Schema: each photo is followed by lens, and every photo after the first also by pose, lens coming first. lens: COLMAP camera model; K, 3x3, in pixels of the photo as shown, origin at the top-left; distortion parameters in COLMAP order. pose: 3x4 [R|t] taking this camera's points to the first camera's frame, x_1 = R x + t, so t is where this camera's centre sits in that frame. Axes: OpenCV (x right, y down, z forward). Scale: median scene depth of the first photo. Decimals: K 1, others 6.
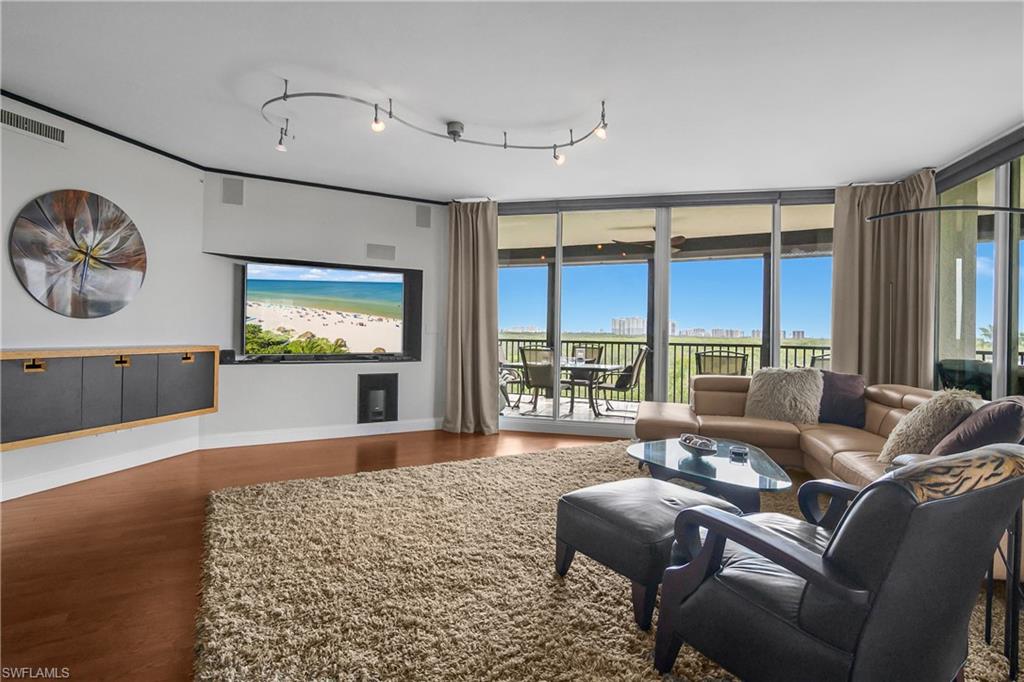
lens RADIAL K [[506.8, 0, 510.8], [0, 506.8, 337.6], [0, 0, 1]] dist [-0.022296, 0.004154]
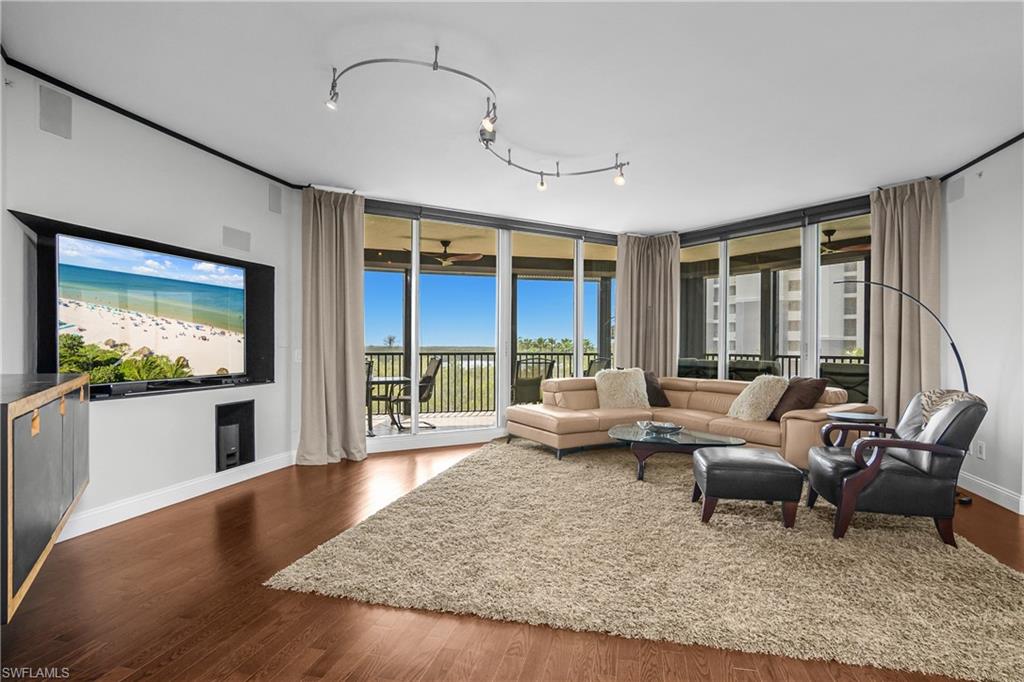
lens RADIAL K [[559.3, 0, 509.6], [0, 559.3, 343.3], [0, 0, 1]] dist [-0.014626, -0.000858]
pose [[0.711510, -0.008539, 0.702624, -0.540005], [0.014862, 0.999885, -0.002898, -0.005646], [-0.702519, 0.012504, 0.711555, 0.129241]]
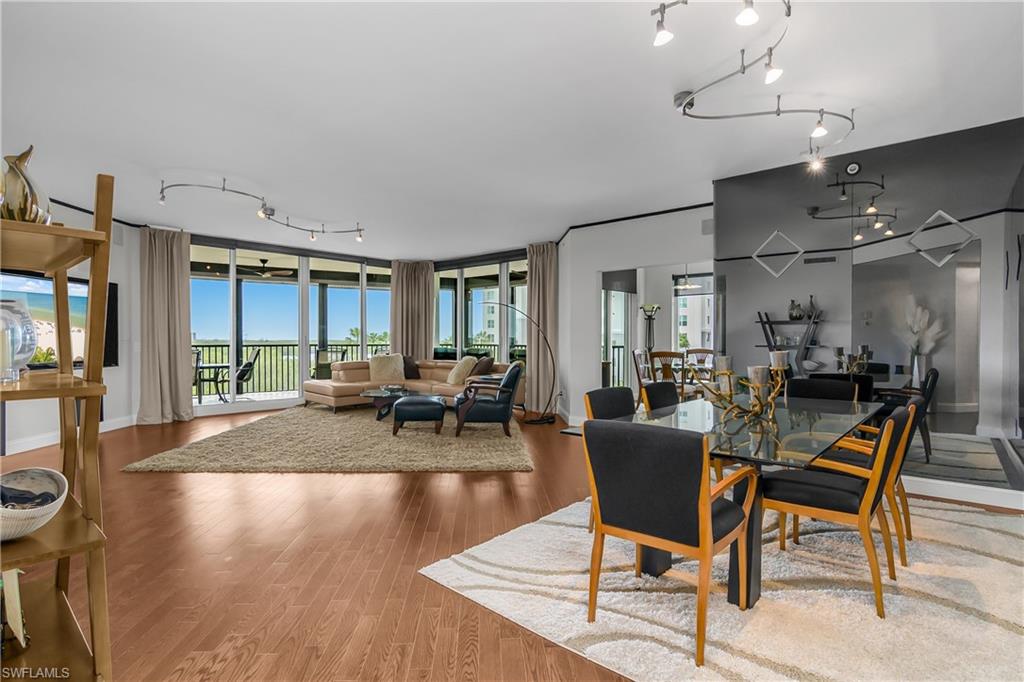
lens RADIAL K [[506.8, 0, 502.3], [0, 506.8, 340.0], [0, 0, 1]] dist [-0.022296, 0.004154]
pose [[0.492367, -0.016997, 0.870222, -0.735808], [0.018026, 0.999794, 0.009329, -0.004245], [-0.870201, 0.011093, 0.492572, -0.278537]]
